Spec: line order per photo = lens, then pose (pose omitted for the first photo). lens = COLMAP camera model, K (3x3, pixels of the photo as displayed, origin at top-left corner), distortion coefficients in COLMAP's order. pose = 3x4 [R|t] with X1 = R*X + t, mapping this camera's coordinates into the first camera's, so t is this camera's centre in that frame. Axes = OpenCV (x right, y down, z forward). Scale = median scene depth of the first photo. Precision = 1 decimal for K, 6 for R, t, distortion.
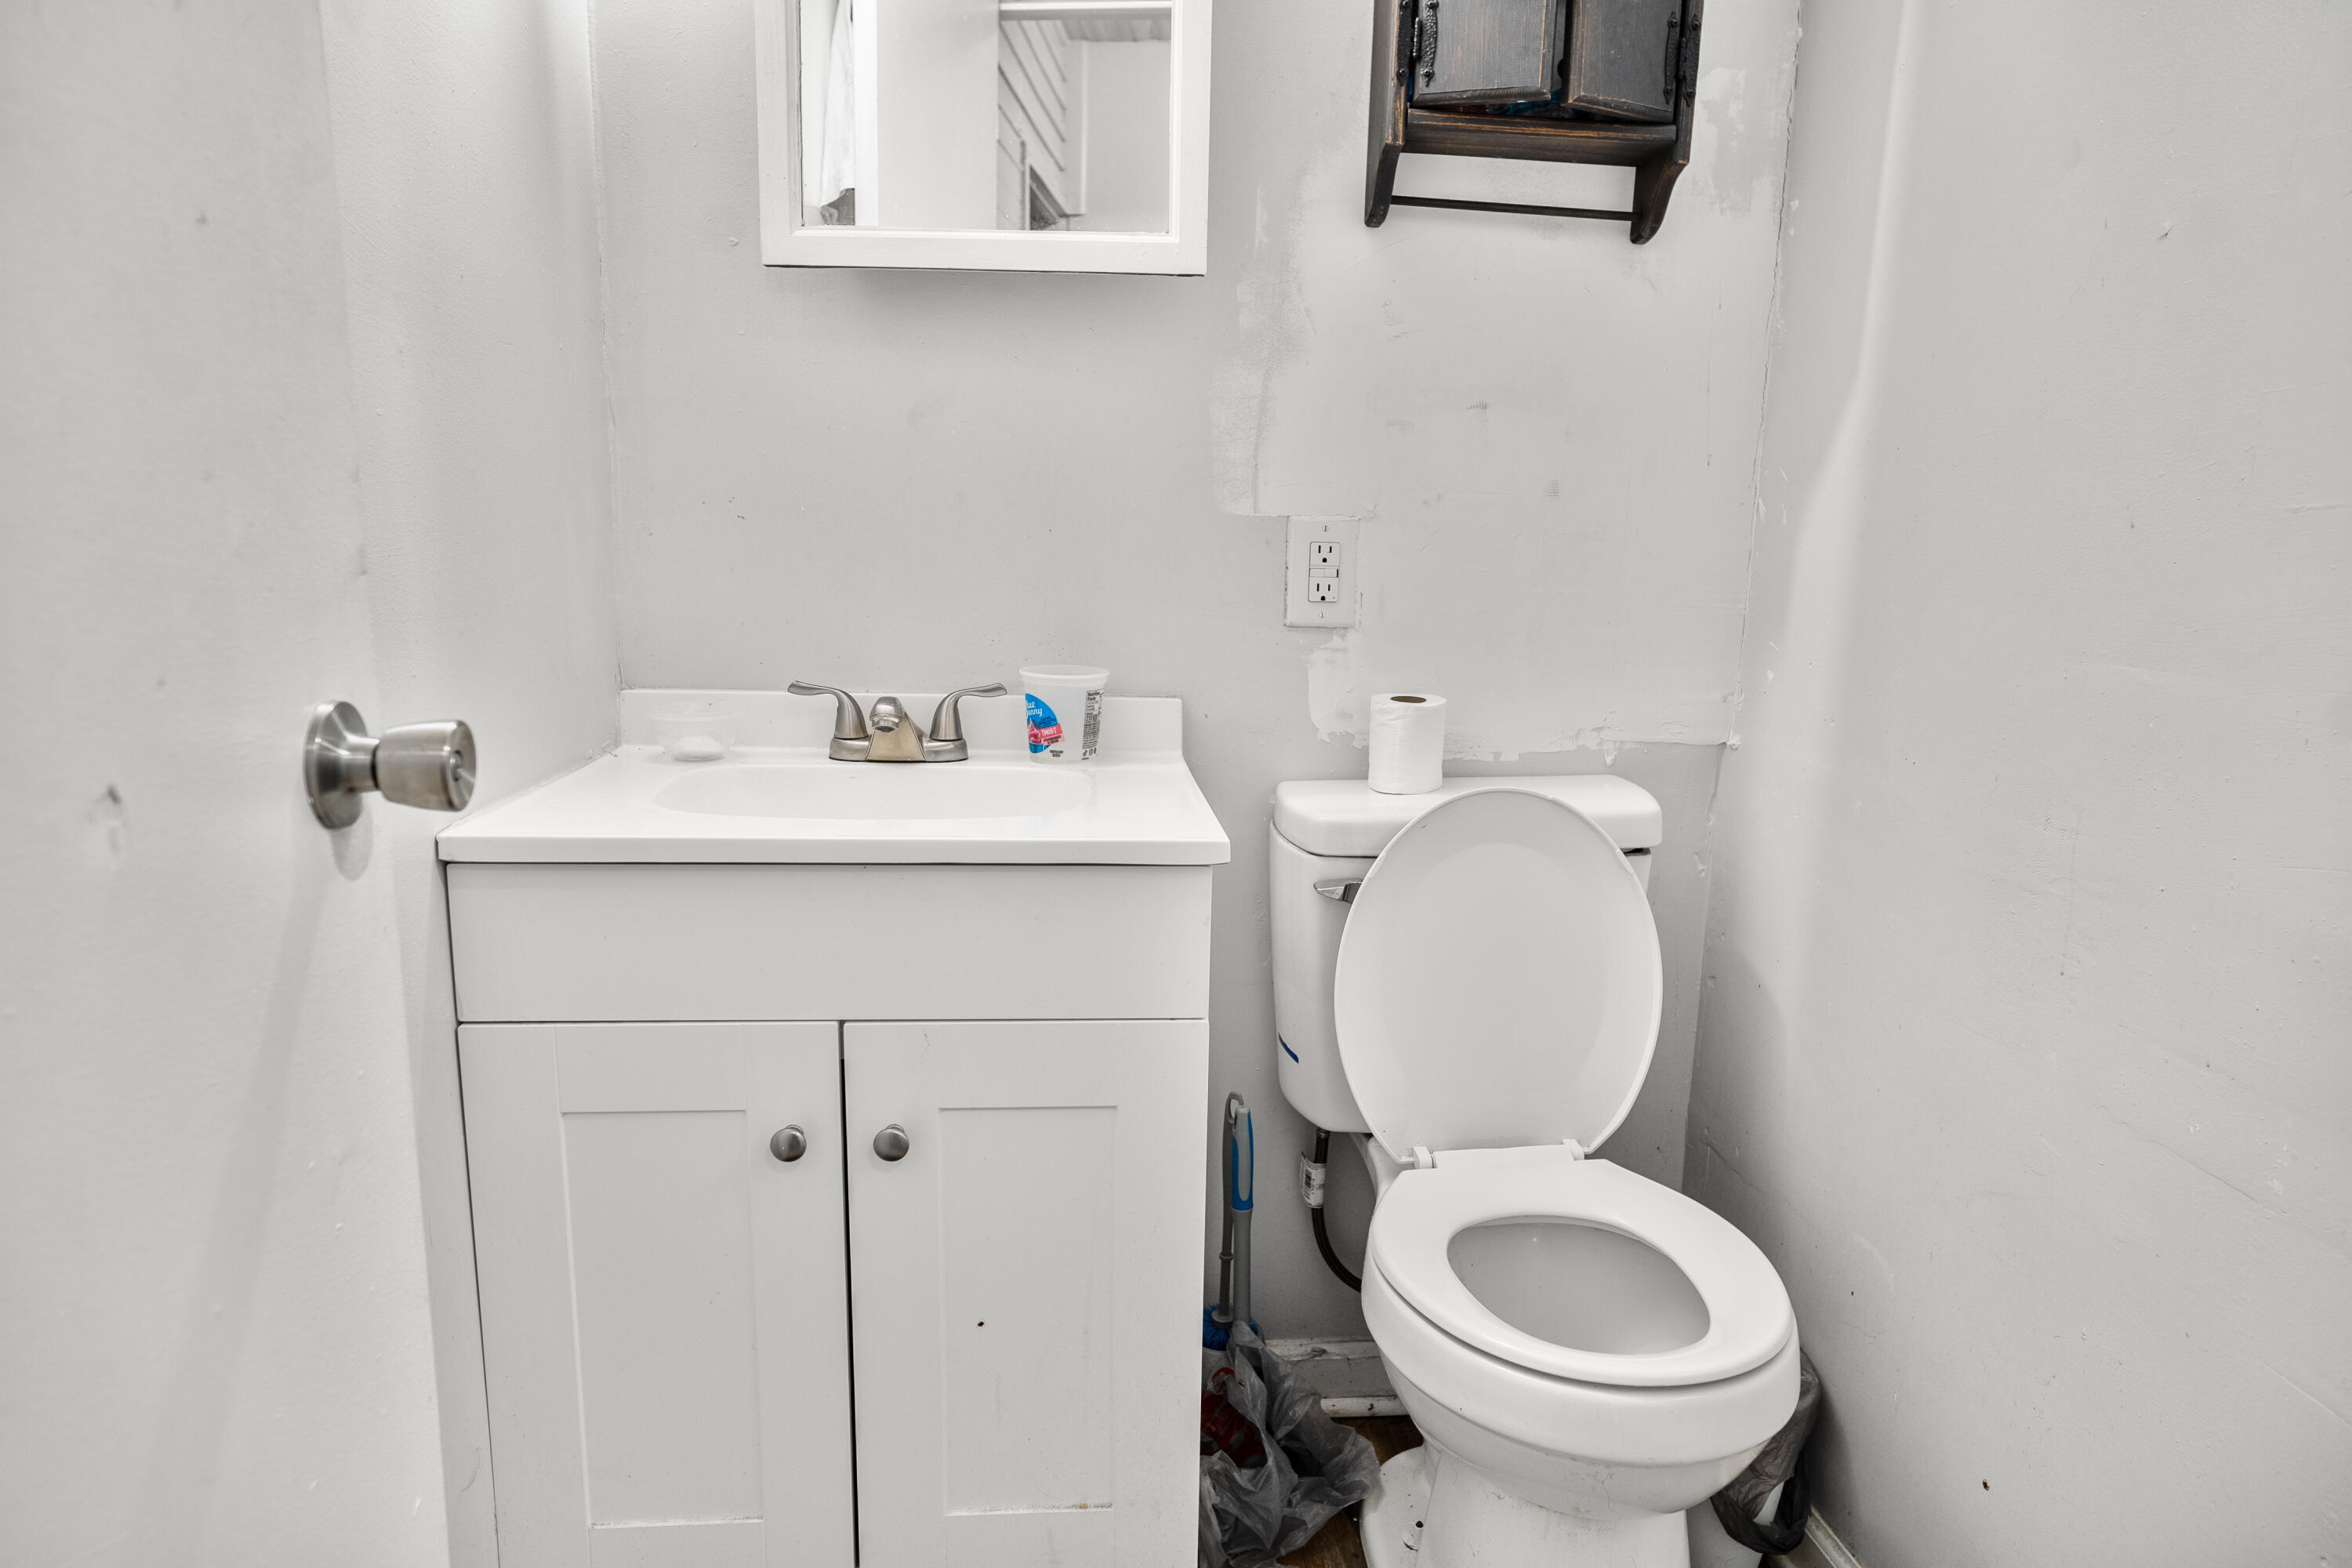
lens RADIAL K [[1391.9, 0, 1167.7], [0, 1391.9, 763.7], [0, 0, 1]] dist [-0.046666, 0.045107]
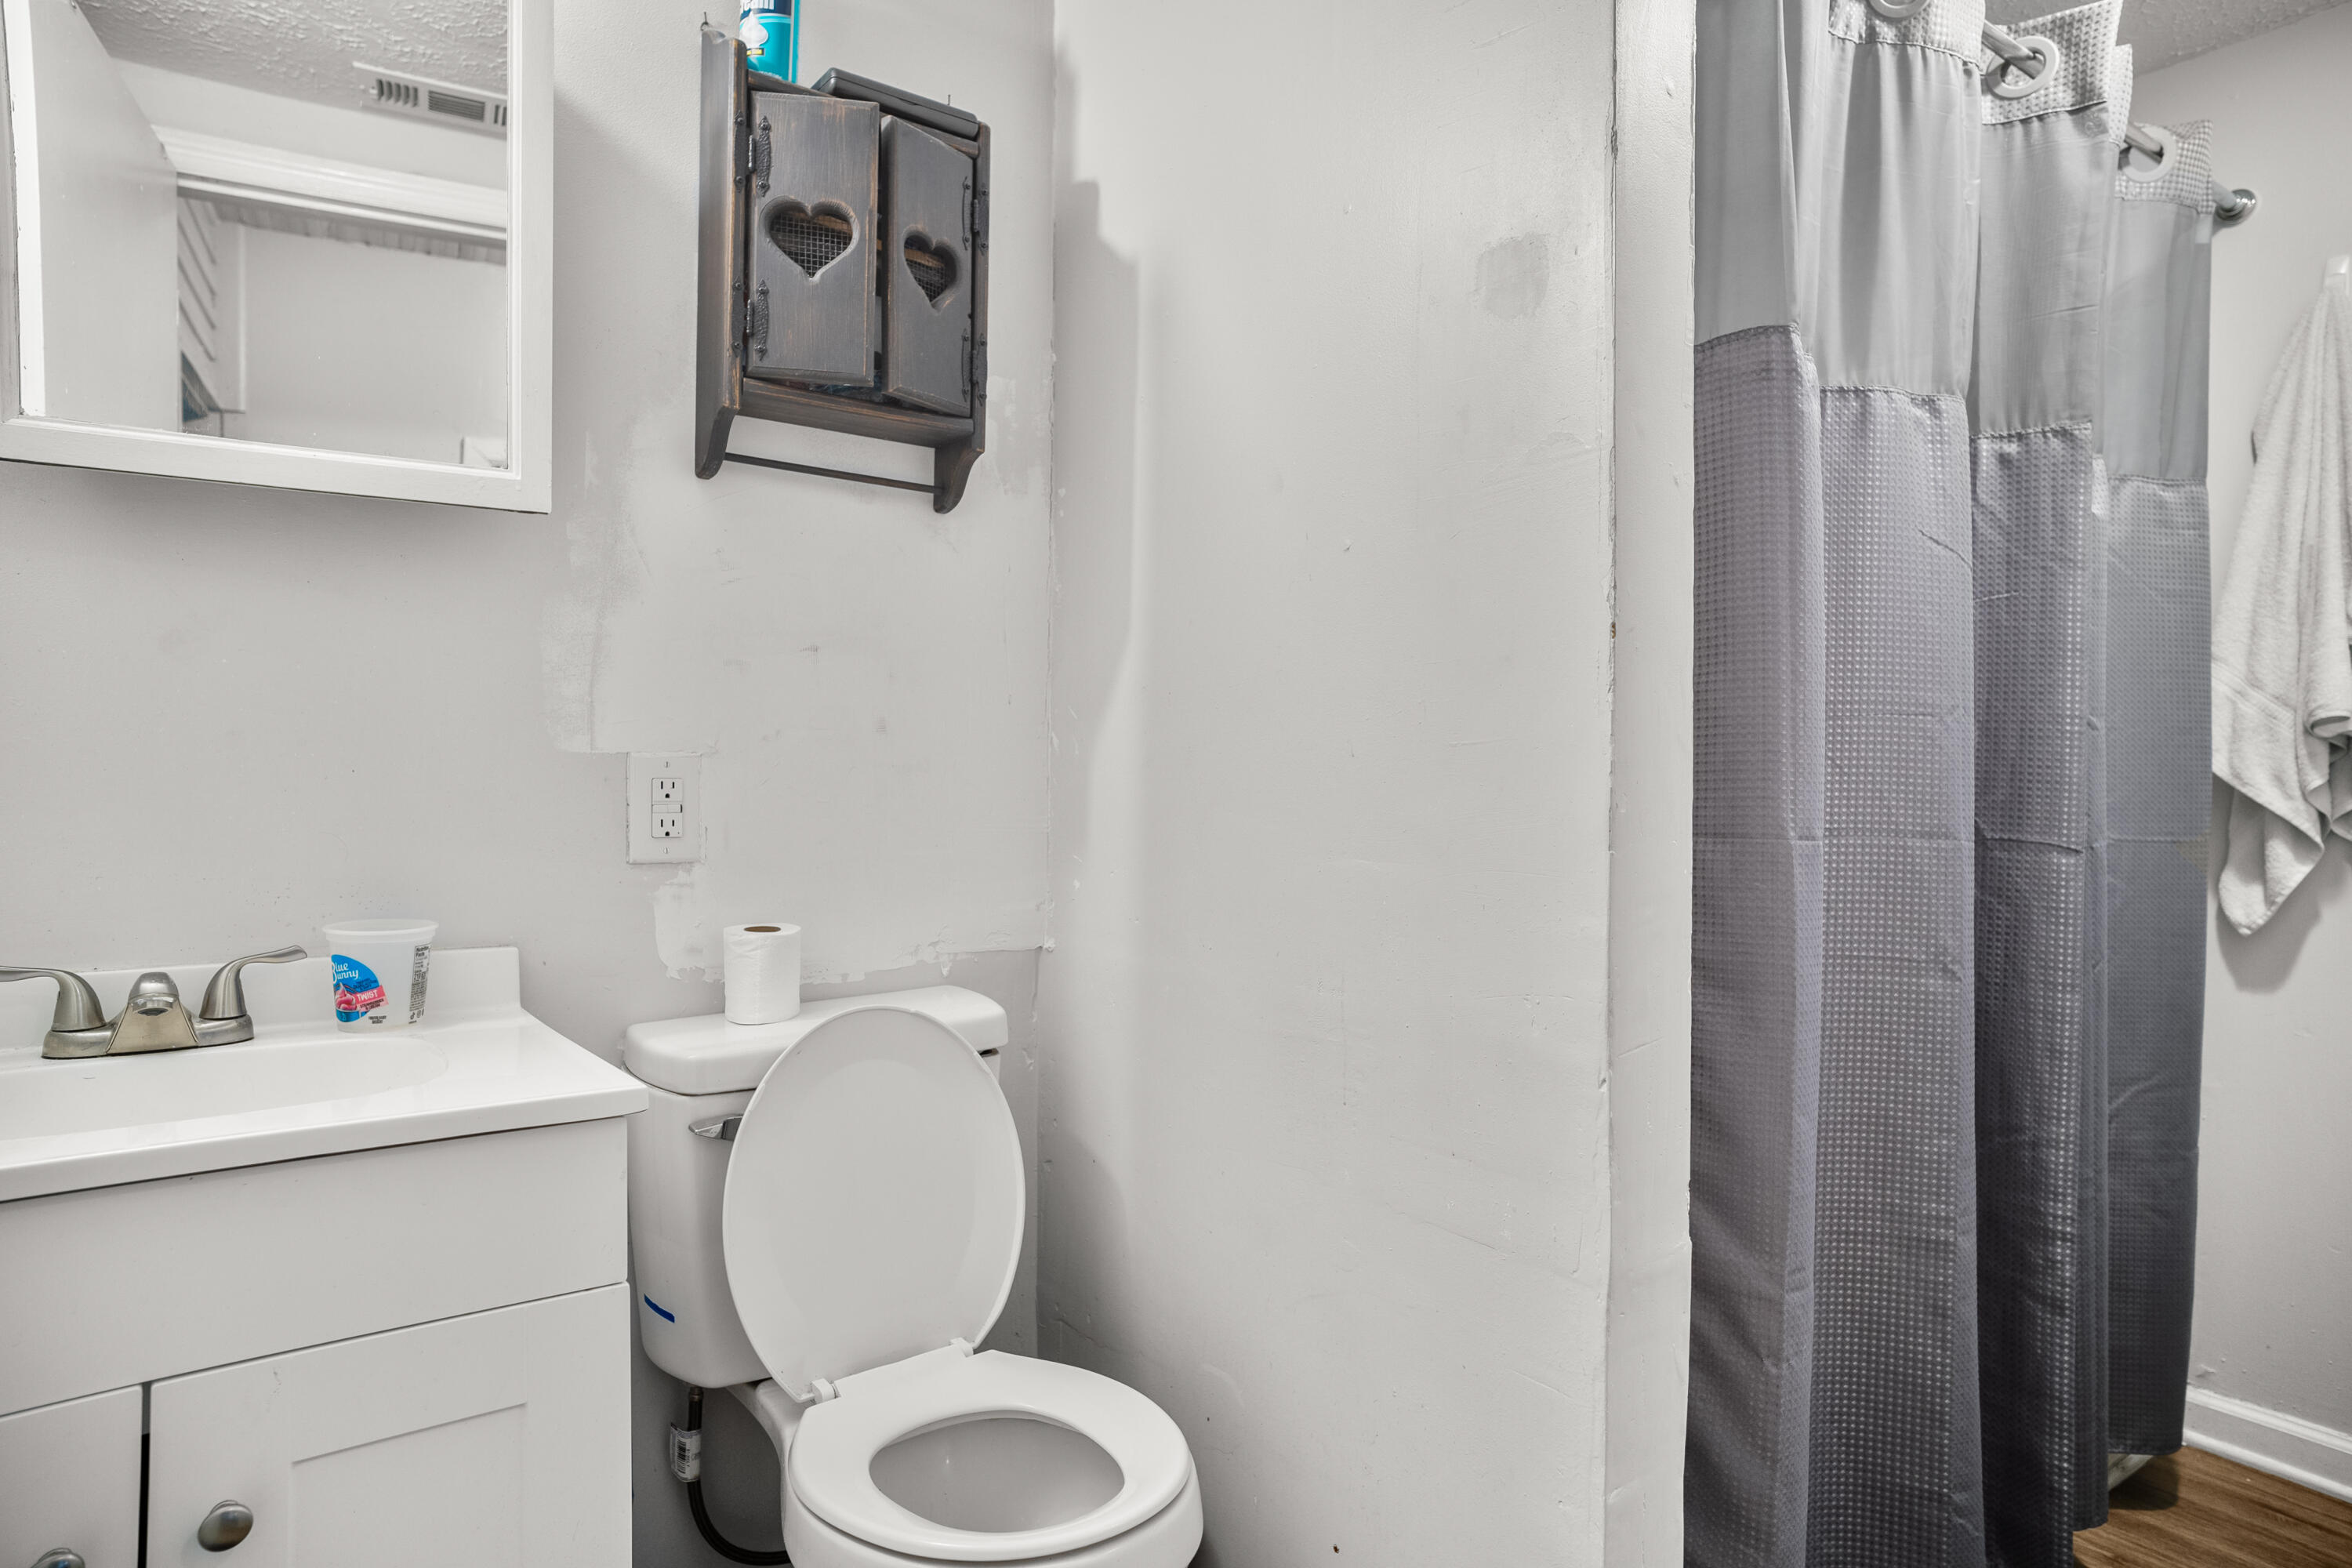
lens RADIAL K [[1391.9, 0, 1167.7], [0, 1391.9, 763.7], [0, 0, 1]] dist [-0.046666, 0.045107]
pose [[0.845805, -0.013546, 0.533319, -0.118298], [0.099015, 0.986295, -0.131979, -0.002562], [-0.524222, 0.164435, 0.835555, -0.024125]]
